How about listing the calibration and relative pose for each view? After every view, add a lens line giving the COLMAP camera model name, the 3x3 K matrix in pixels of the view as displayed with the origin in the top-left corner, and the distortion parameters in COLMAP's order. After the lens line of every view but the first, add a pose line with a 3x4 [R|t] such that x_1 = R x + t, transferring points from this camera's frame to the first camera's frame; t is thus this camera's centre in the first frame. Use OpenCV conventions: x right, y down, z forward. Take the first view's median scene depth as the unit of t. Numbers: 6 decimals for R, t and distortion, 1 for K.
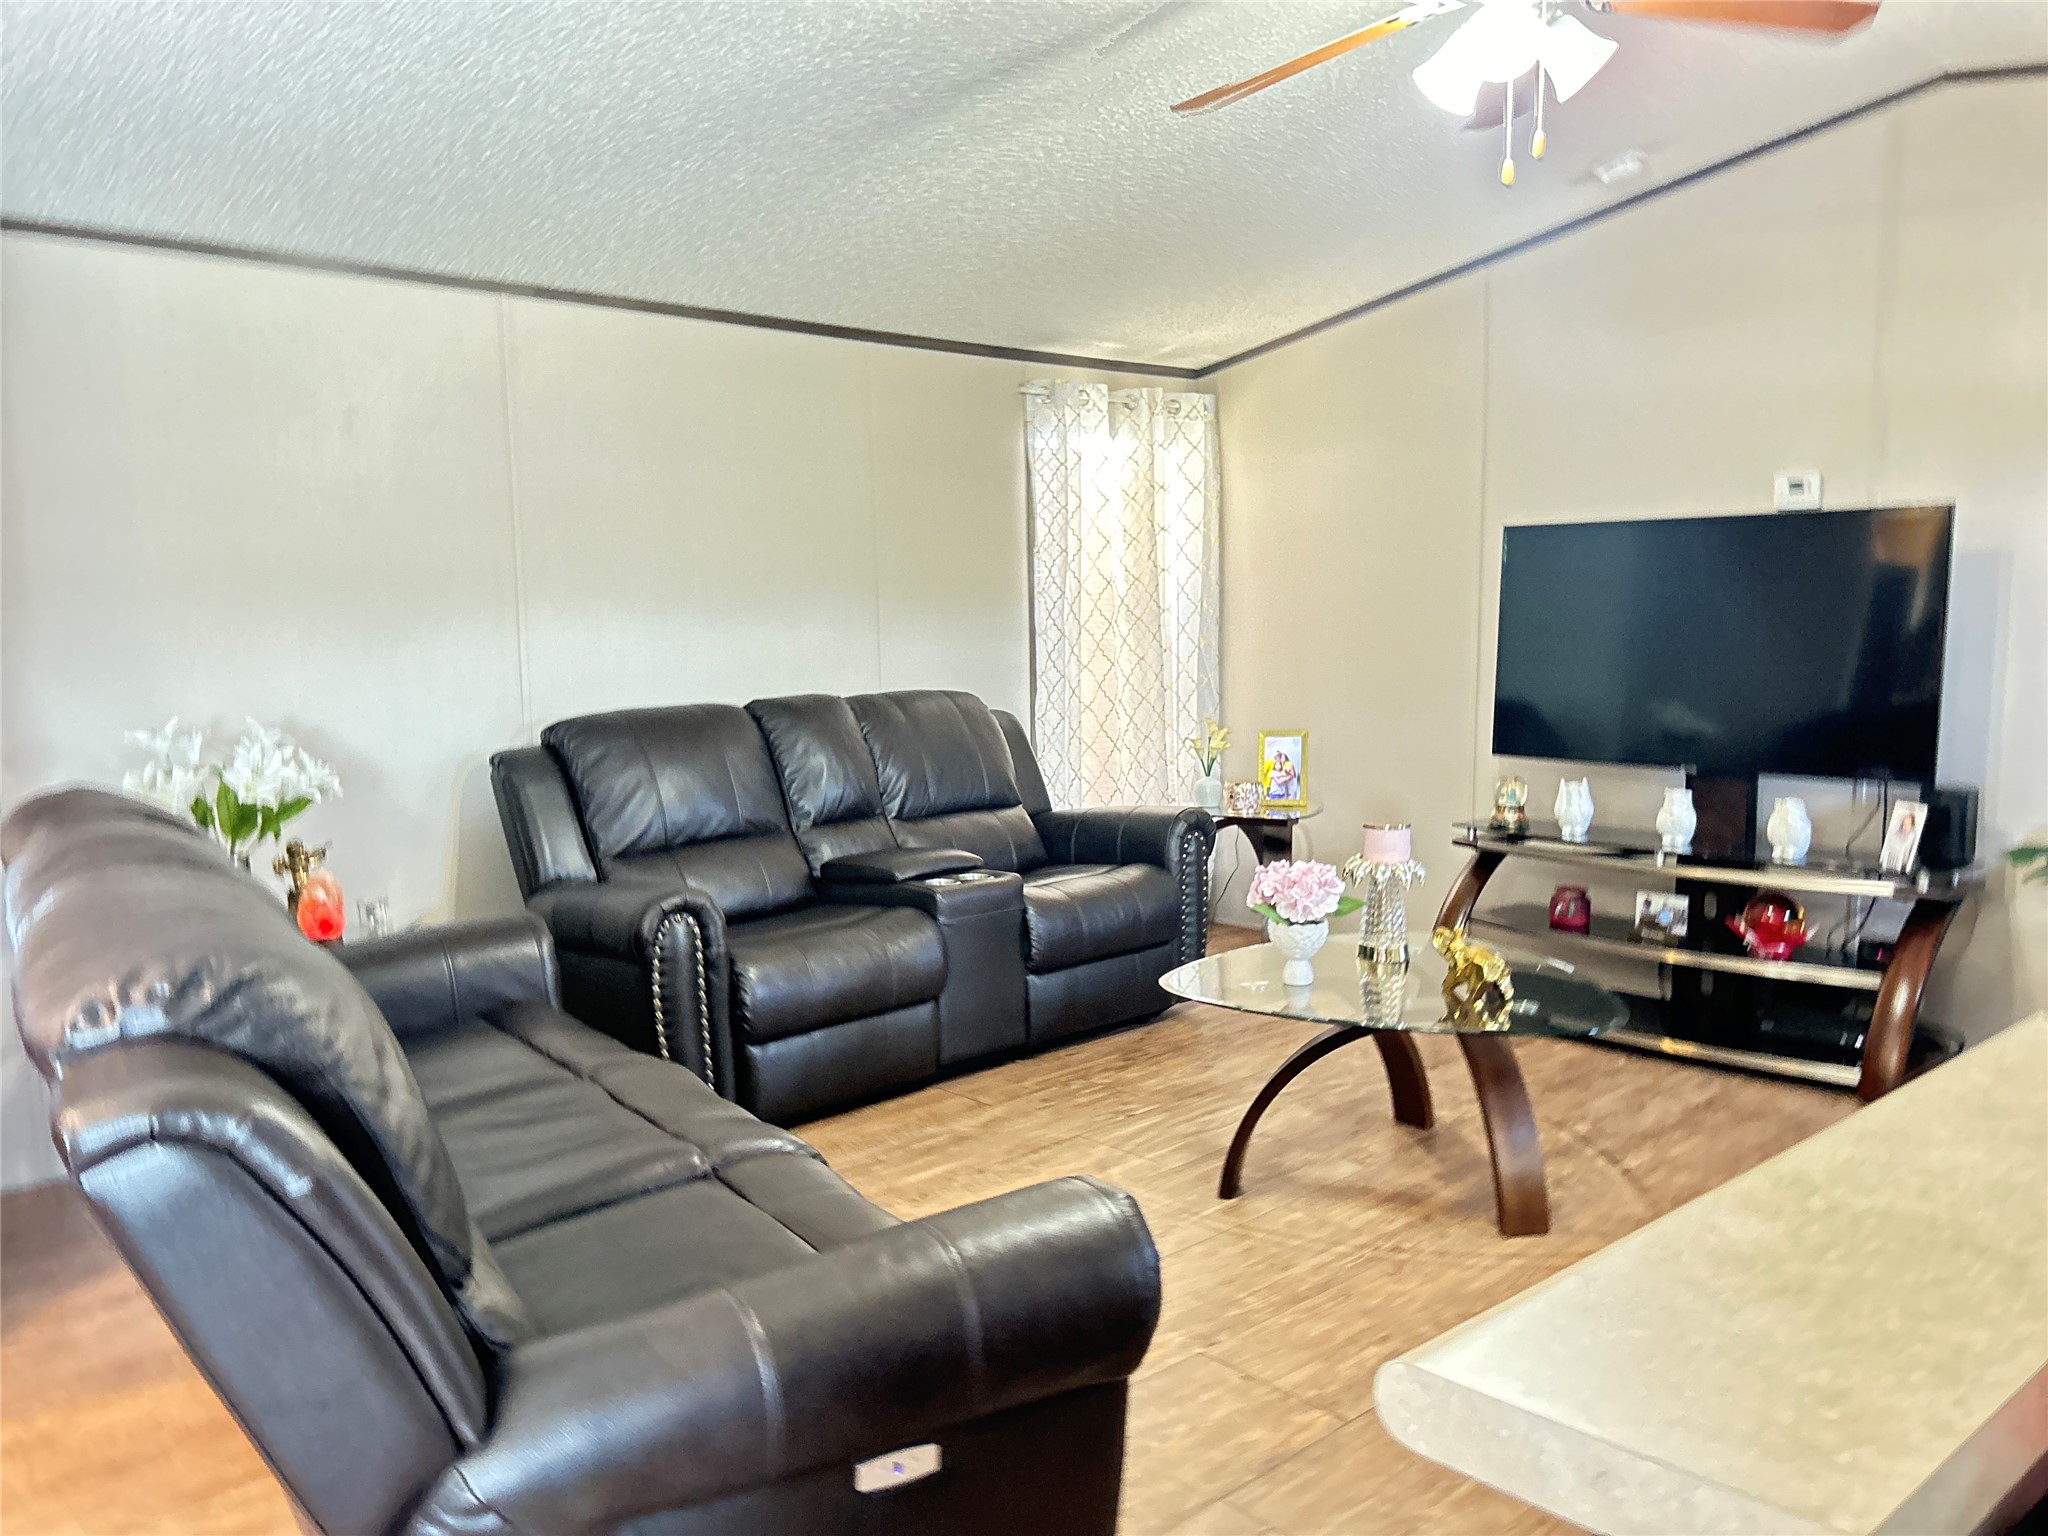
lens RADIAL K [[1552.7, 0, 1000.1], [0, 1552.7, 795.3], [0, 0, 1]] dist [0.044064, -0.056581]
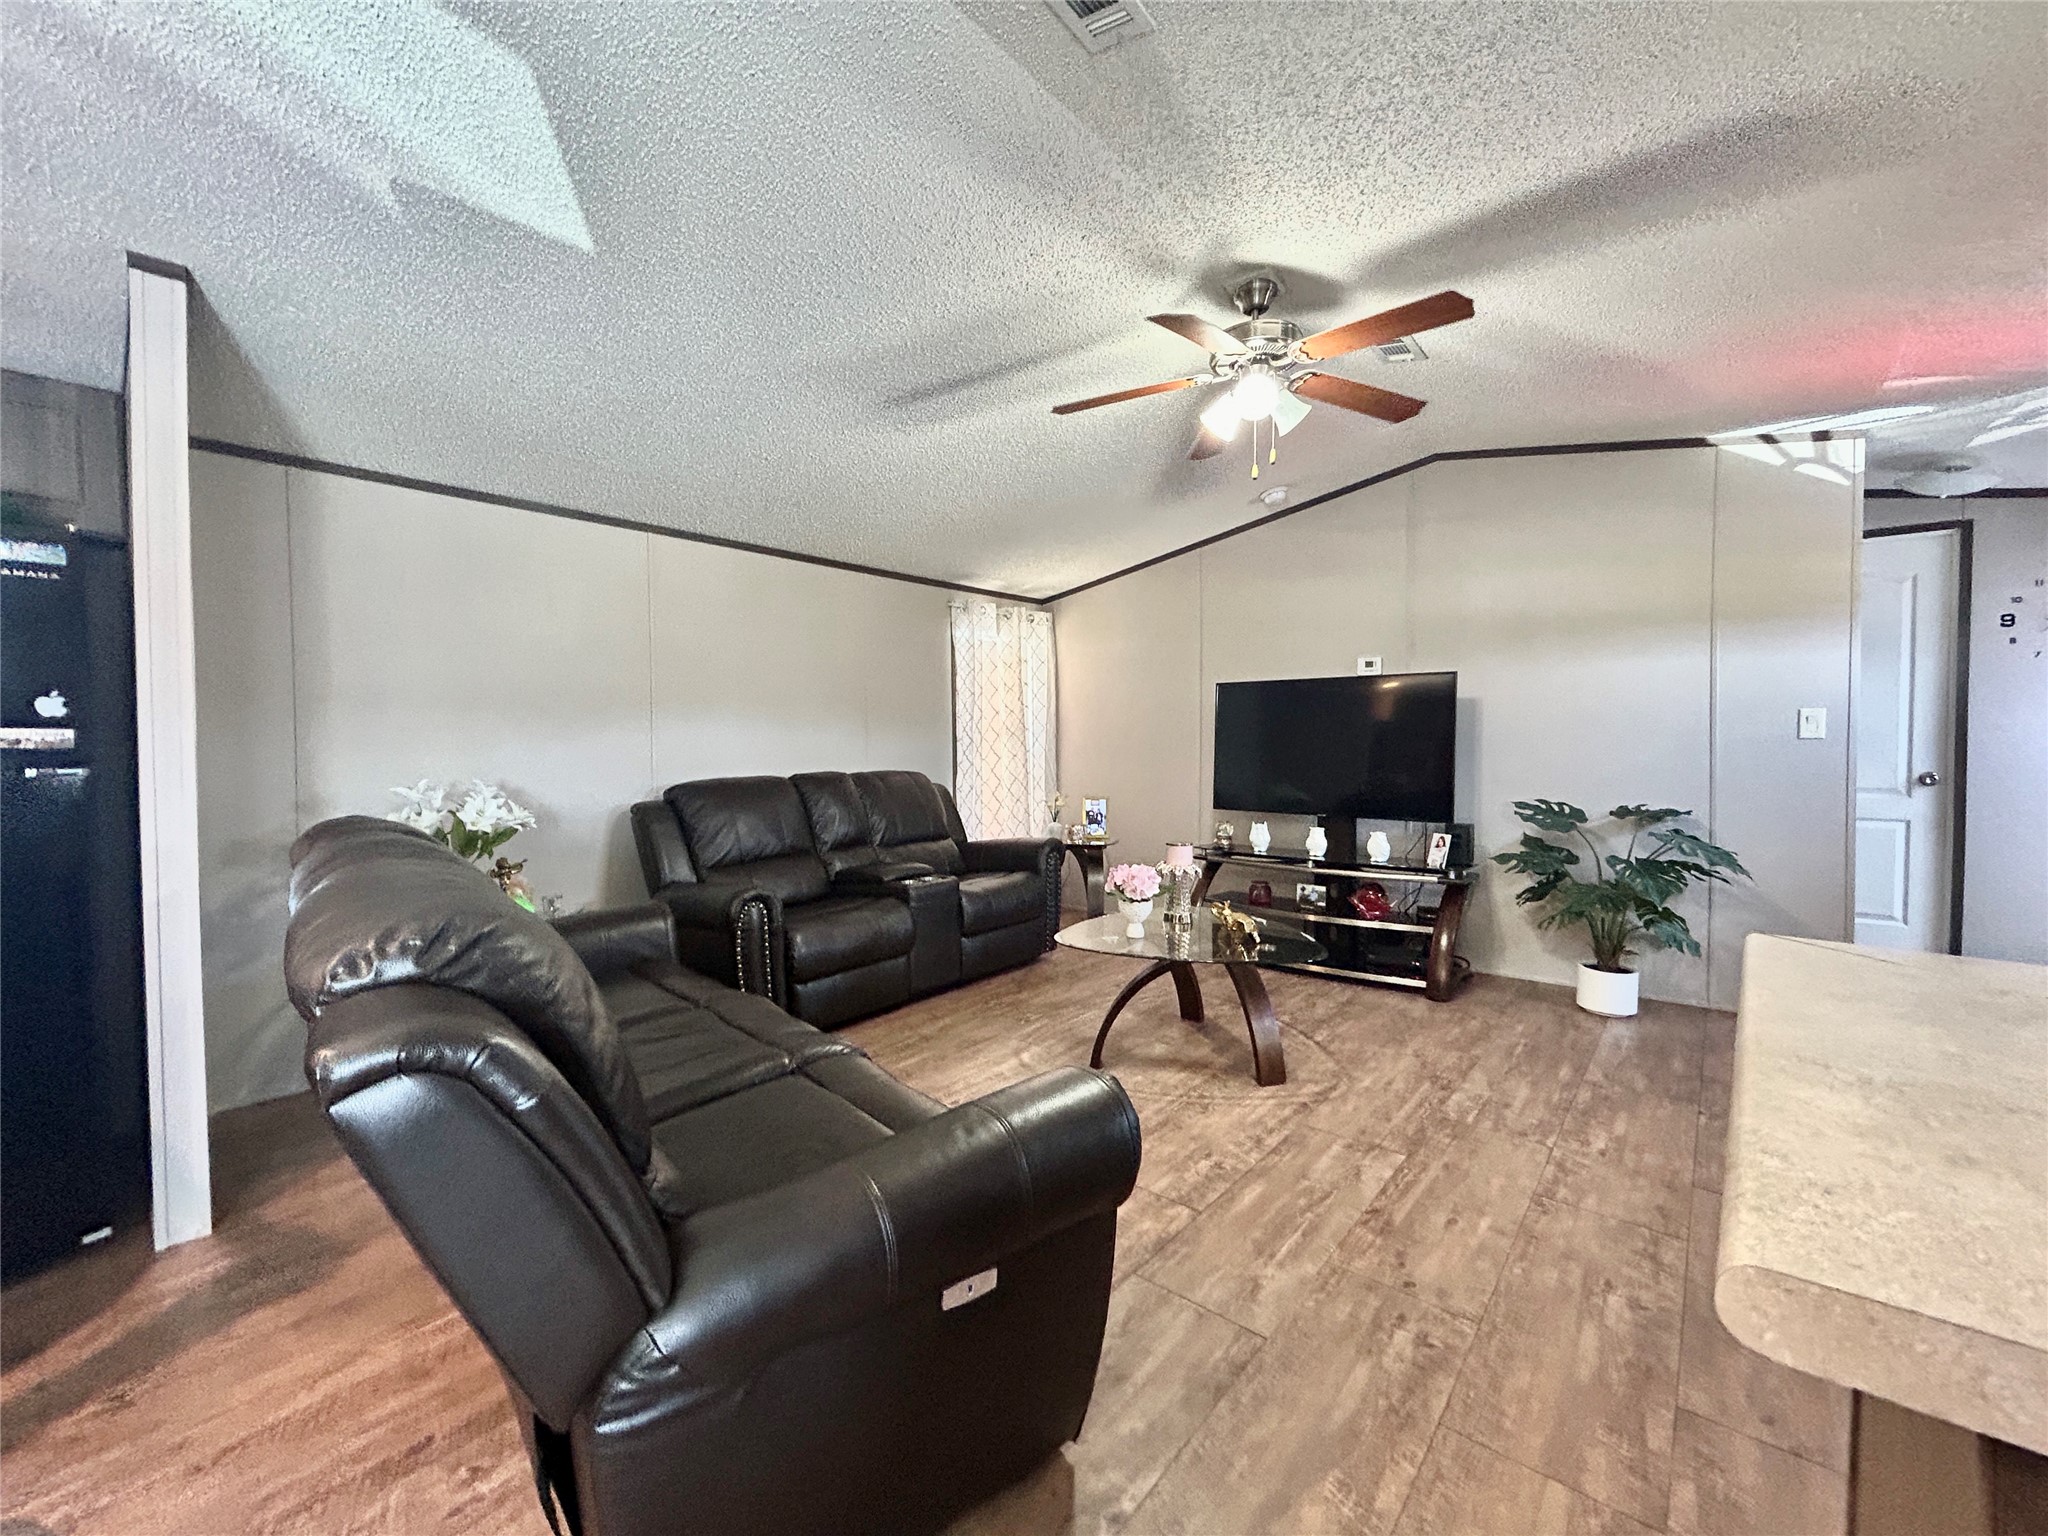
lens RADIAL K [[832.6, 0, 1015.2], [0, 832.6, 763.6], [0, 0, 1]] dist [-0.003178, 0.000595]
pose [[0.990744, 0.008355, 0.135485, -0.058134], [0.004670, 0.995415, -0.095533, 0.018007], [-0.135662, 0.095282, 0.986163, 0.102806]]
